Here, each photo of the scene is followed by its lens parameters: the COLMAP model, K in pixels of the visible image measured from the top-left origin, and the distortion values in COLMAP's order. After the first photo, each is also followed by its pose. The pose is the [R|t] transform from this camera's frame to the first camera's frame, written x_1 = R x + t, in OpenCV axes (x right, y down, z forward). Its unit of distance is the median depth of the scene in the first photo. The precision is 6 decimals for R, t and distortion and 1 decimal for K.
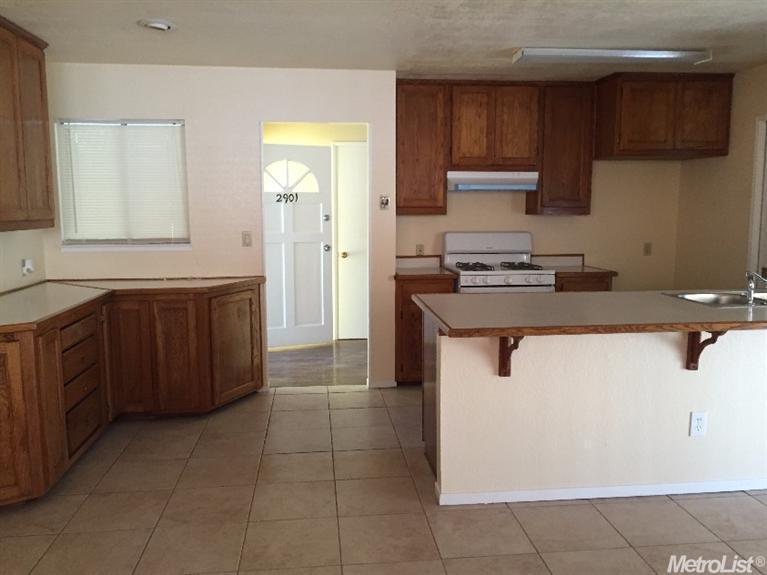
lens RADIAL K [[664.5, 0, 385.6], [0, 664.5, 292.3], [0, 0, 1]] dist [0.089280, -0.122581]
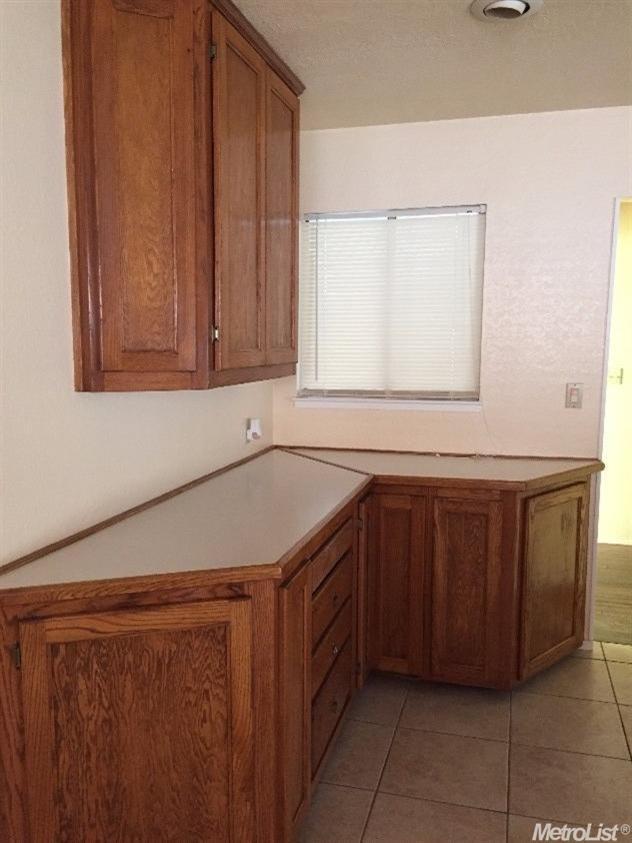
lens RADIAL K [[730.3, 0, 312.0], [0, 730.3, 425.9], [0, 0, 1]] dist [0.089280, -0.122581]
pose [[0.929185, 0.050994, -0.366080, -0.194724], [-0.054489, 0.998514, 0.000785, -0.043779], [0.365576, 0.019217, 0.930583, 0.315961]]
